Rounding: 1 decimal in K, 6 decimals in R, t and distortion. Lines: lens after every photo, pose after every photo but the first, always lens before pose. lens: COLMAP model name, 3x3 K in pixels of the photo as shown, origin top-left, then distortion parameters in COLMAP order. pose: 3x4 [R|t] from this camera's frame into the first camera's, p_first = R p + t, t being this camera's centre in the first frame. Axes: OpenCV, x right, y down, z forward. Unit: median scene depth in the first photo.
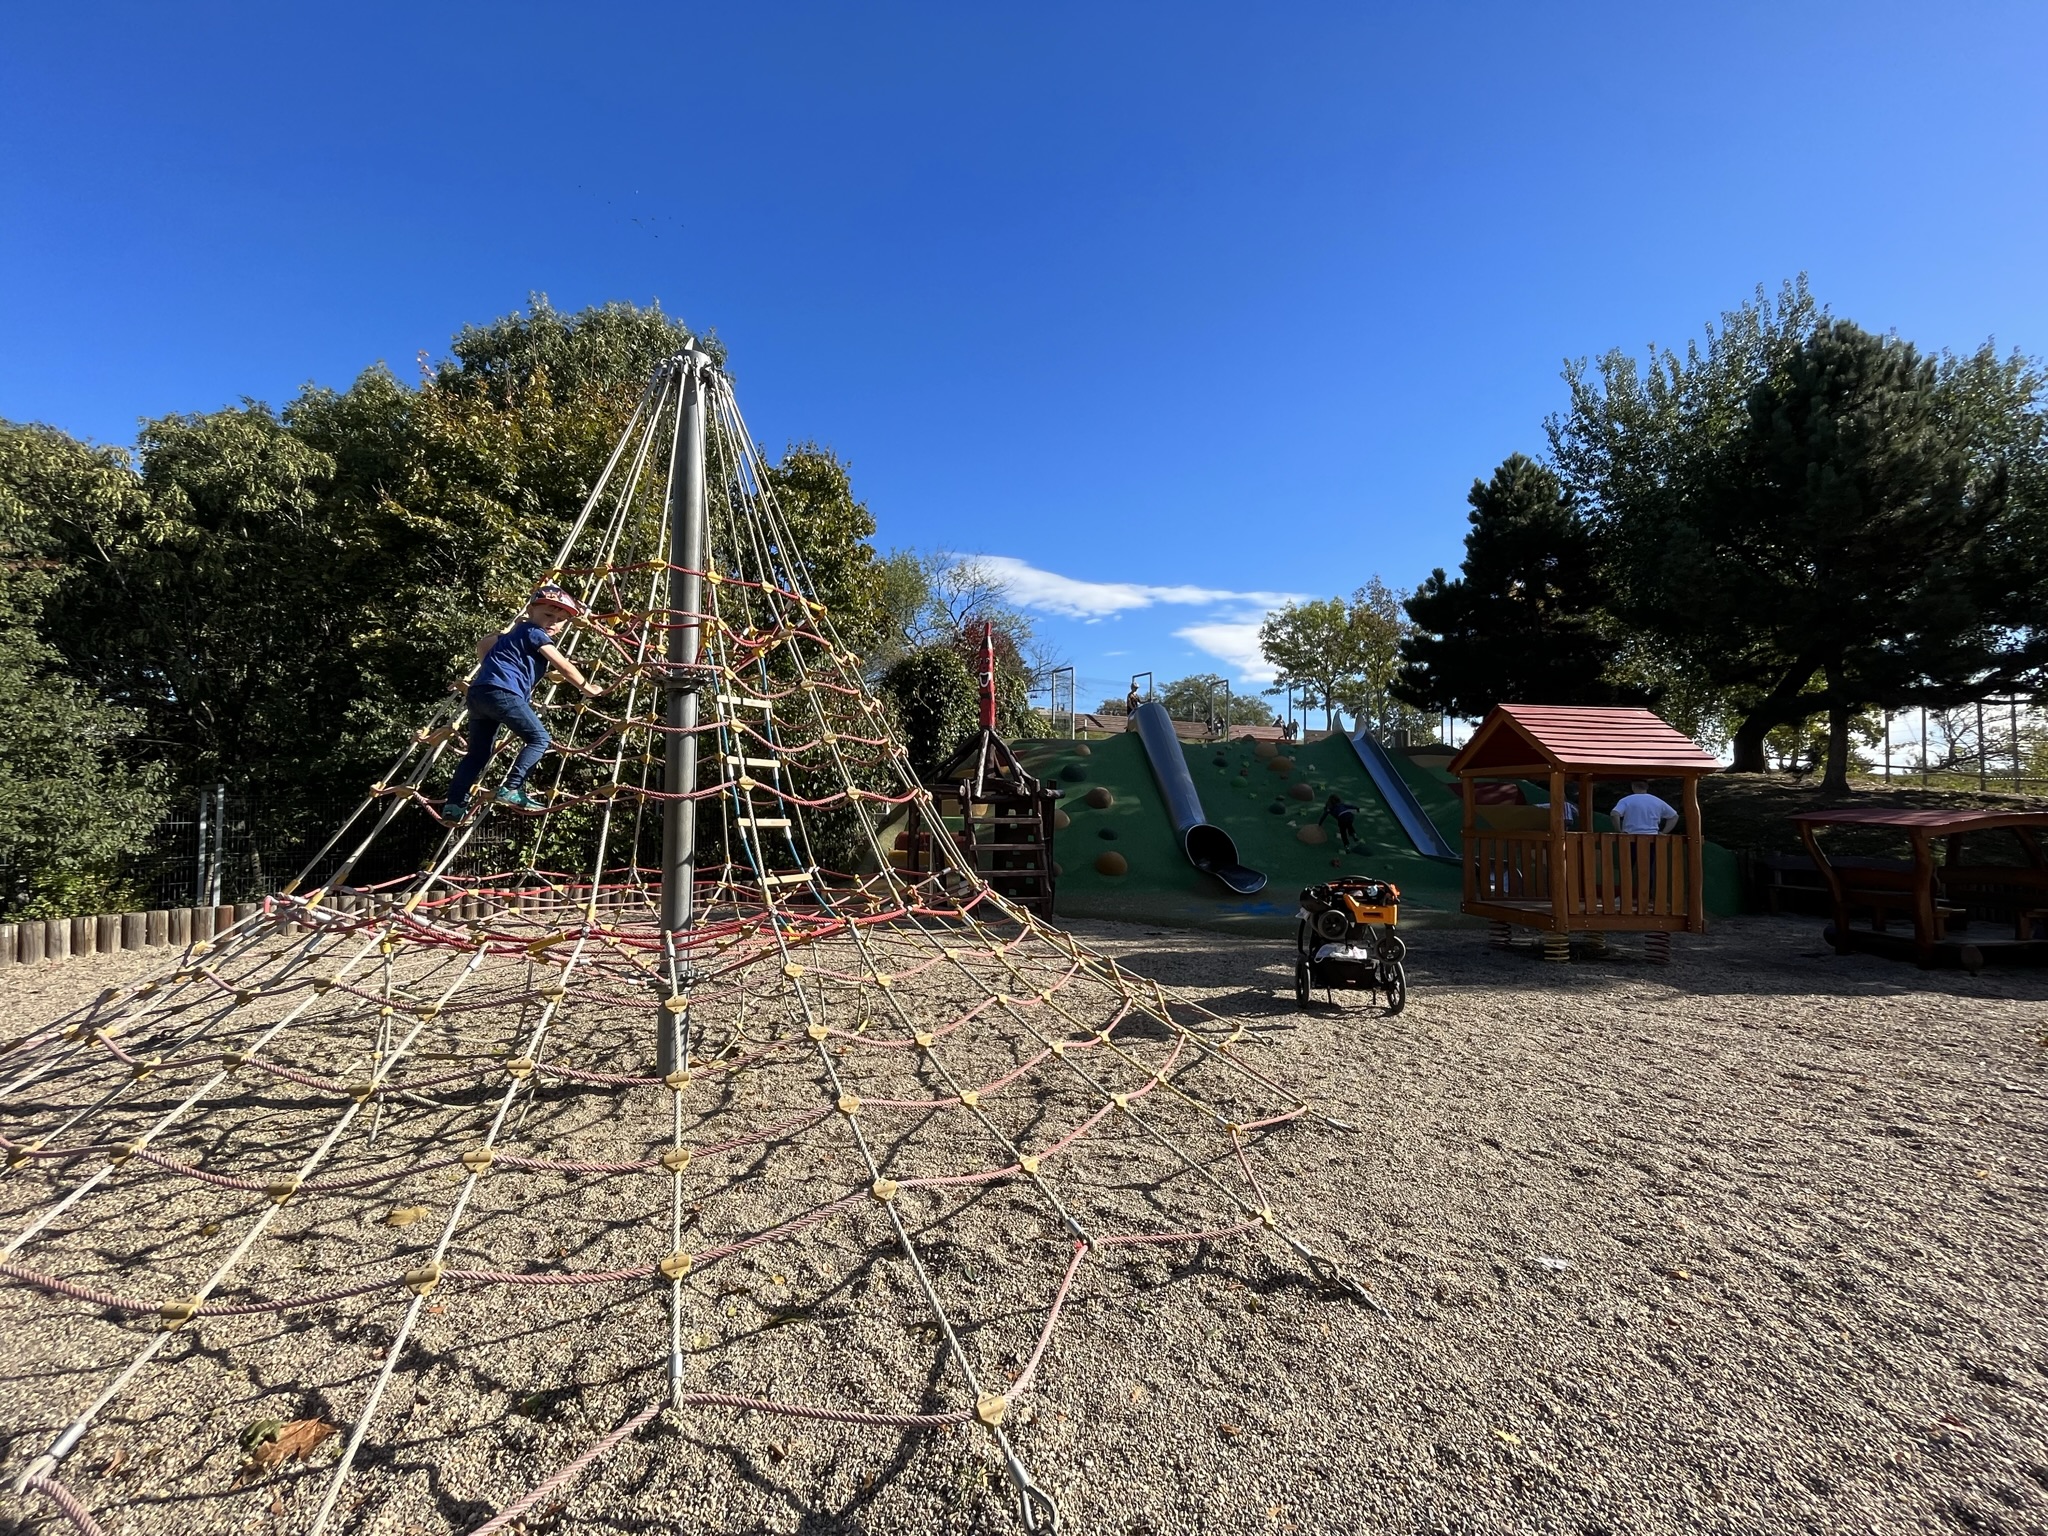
lens RADIAL K [[822.0, 0, 1024.0], [0, 822.0, 768.0], [0, 0, 1]] dist [-0.005442, -0.000057]
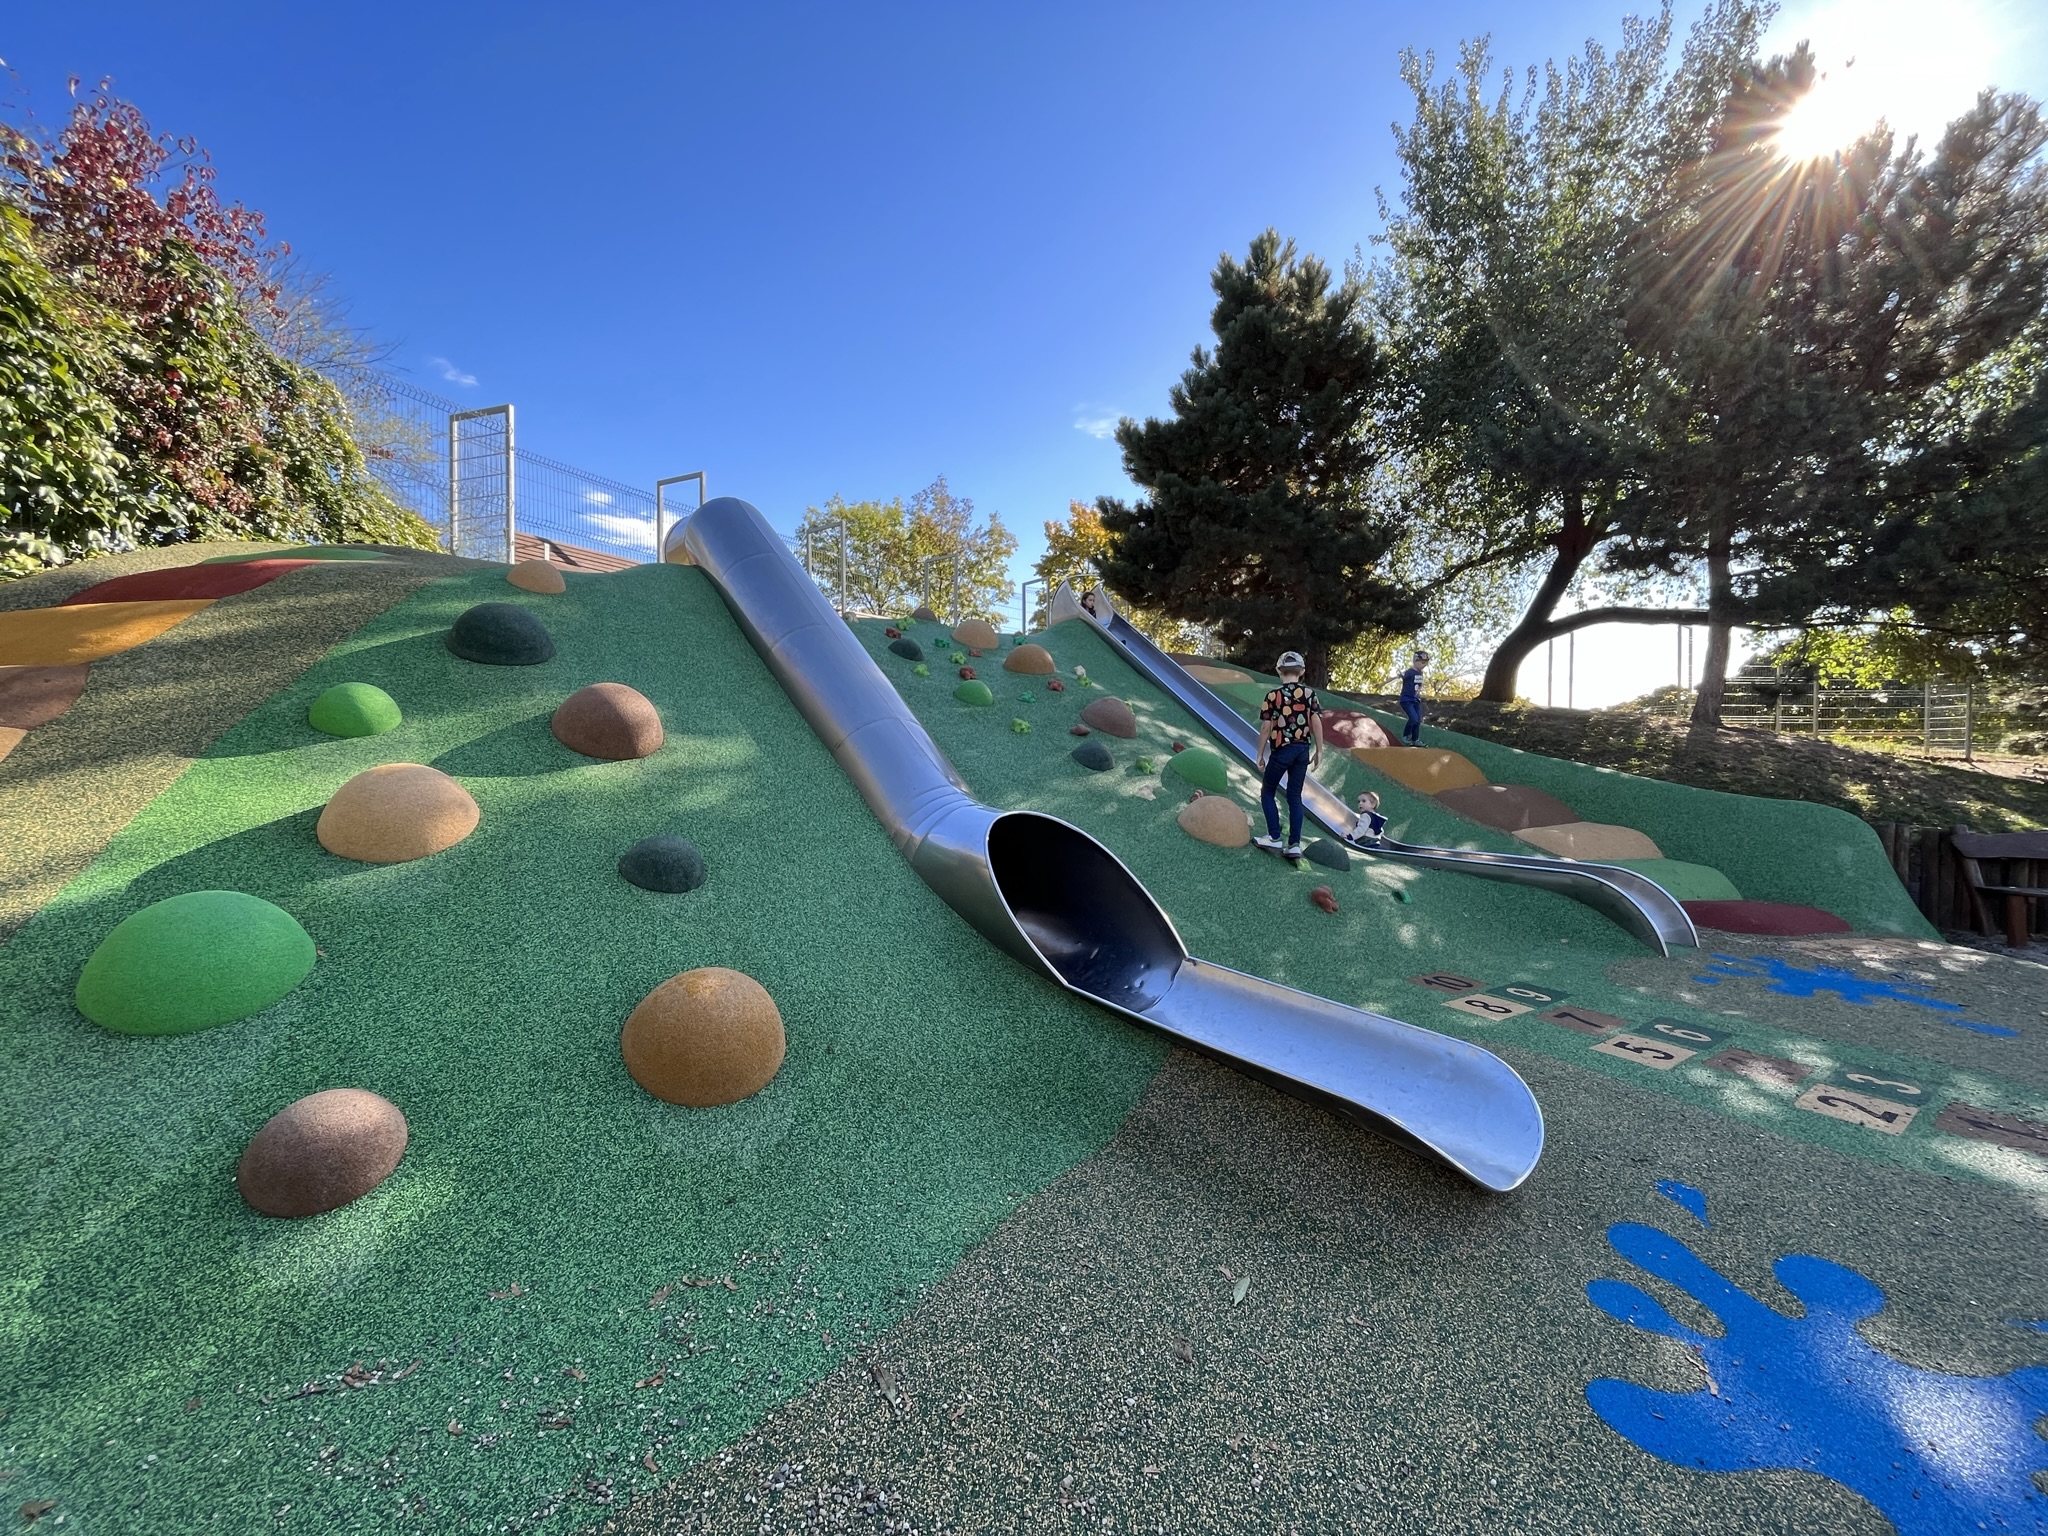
lens RADIAL K [[822.0, 0, 1024.0], [0, 822.0, 768.0], [0, 0, 1]] dist [-0.005442, -0.000057]
pose [[0.833897, -0.024155, 0.551391, 0.038636], [-0.020641, 0.996978, 0.074892, 0.015206], [-0.551534, -0.073833, 0.830878, 0.503537]]
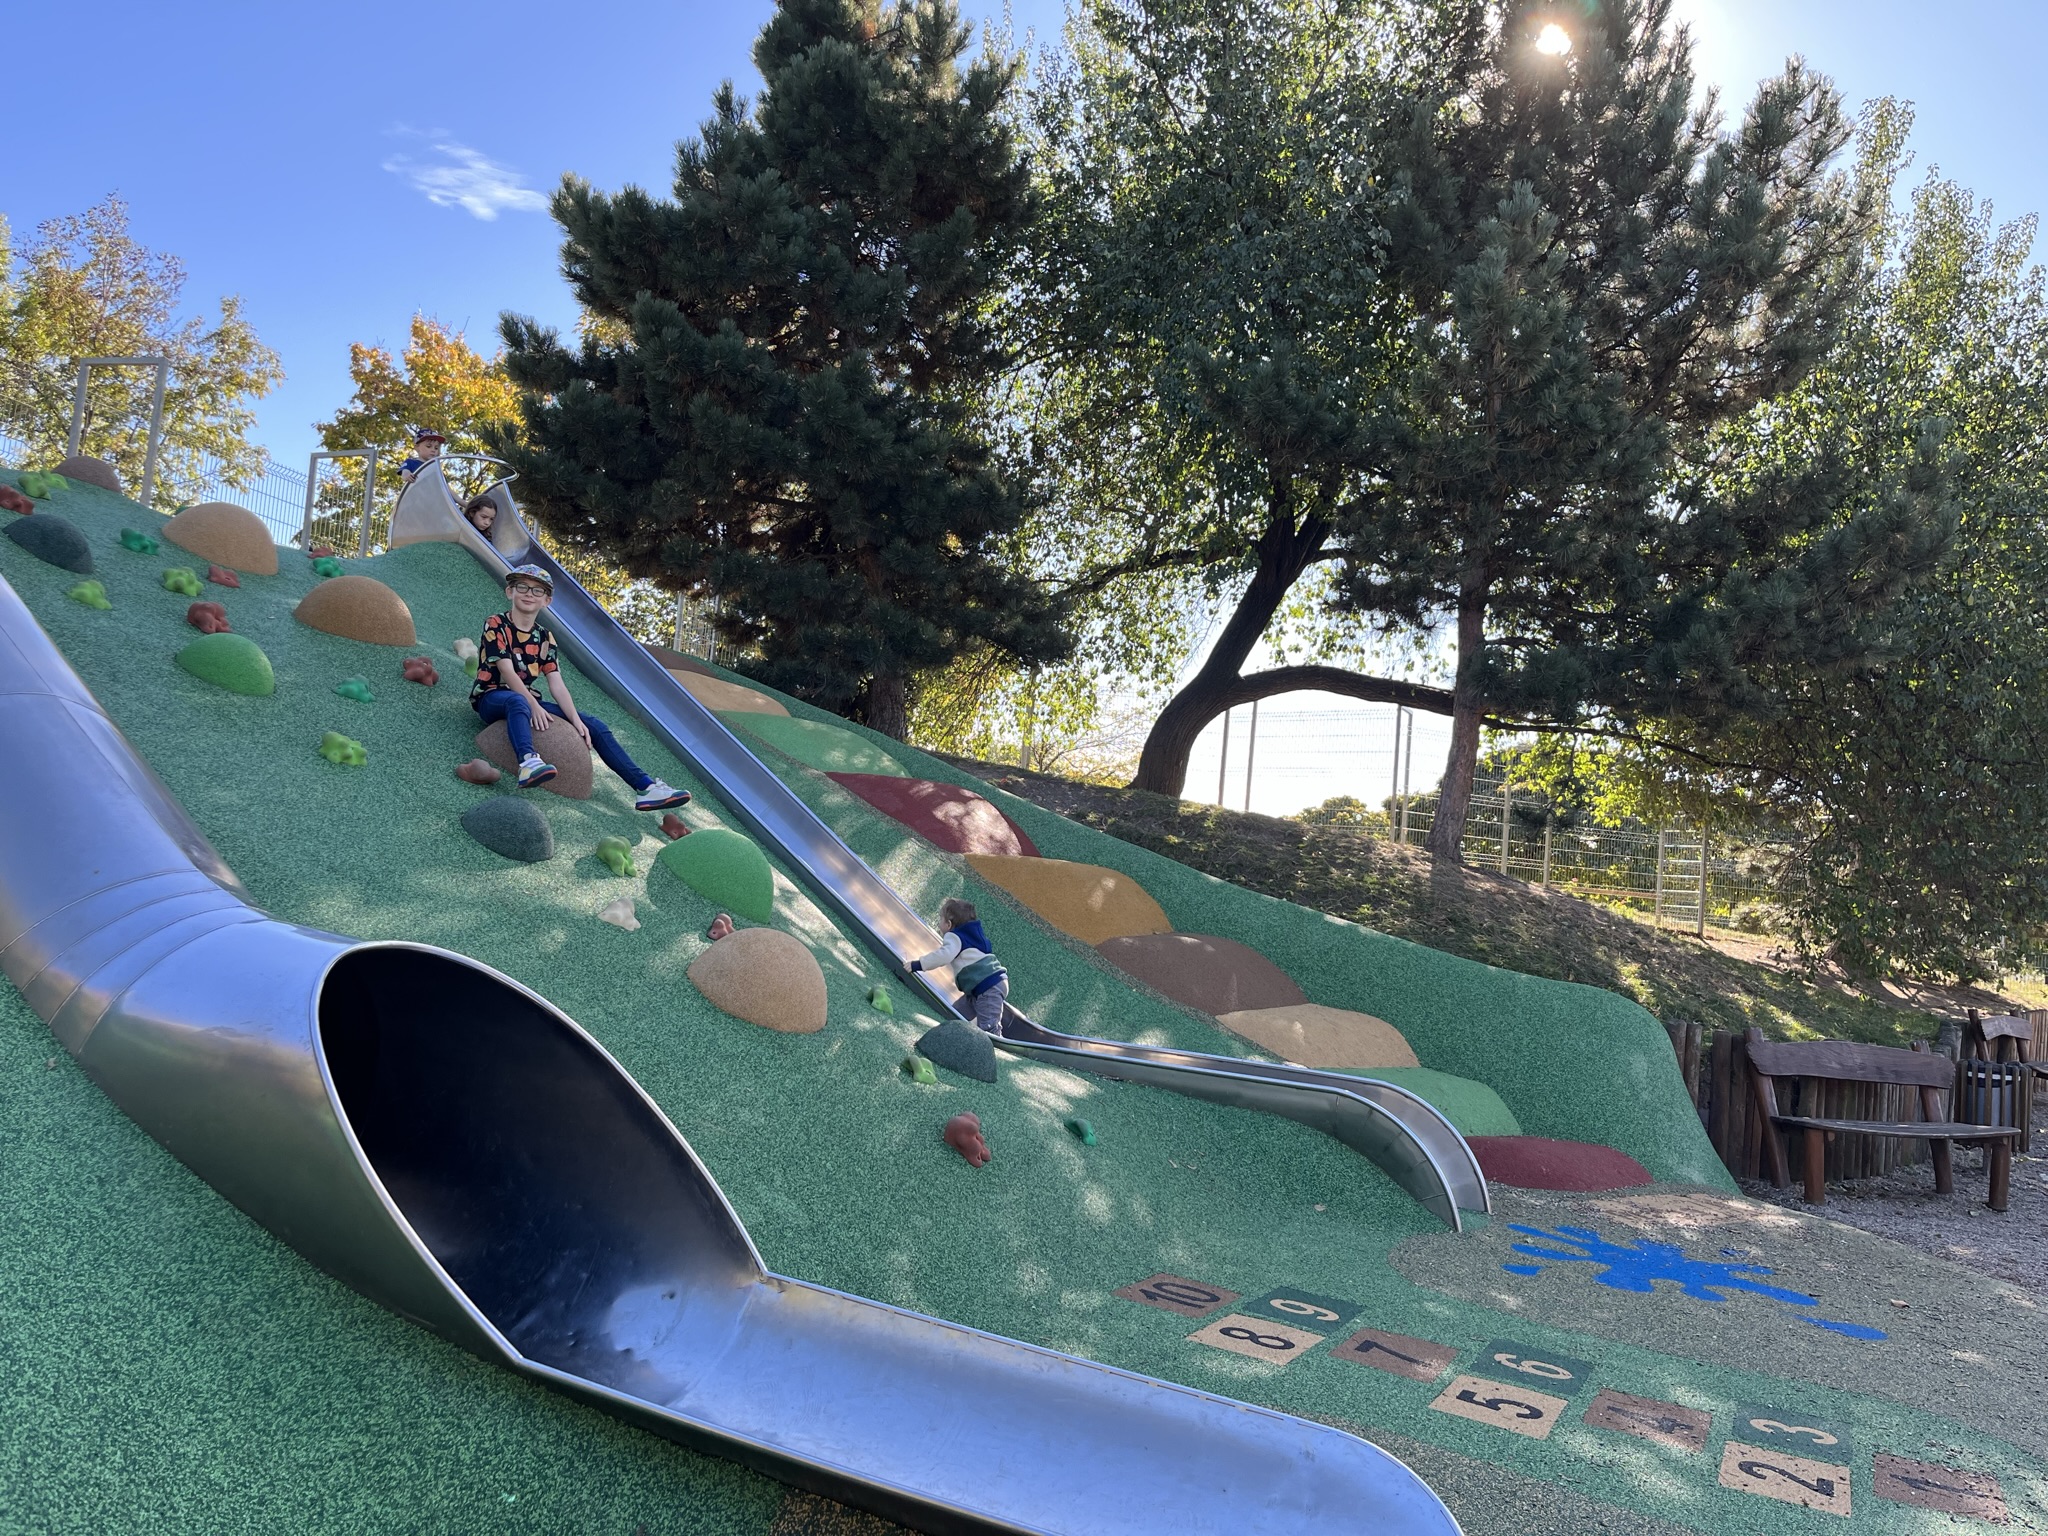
lens RADIAL K [[1535.2, 0, 1022.1], [0, 1535.2, 766.9], [0, 0, 1]] dist [0.051551, -0.066739]
pose [[0.491709, 0.085706, 0.866532, 0.038024], [-0.123908, 0.991904, -0.027796, 0.019821], [-0.861899, -0.093703, 0.498348, 0.541374]]
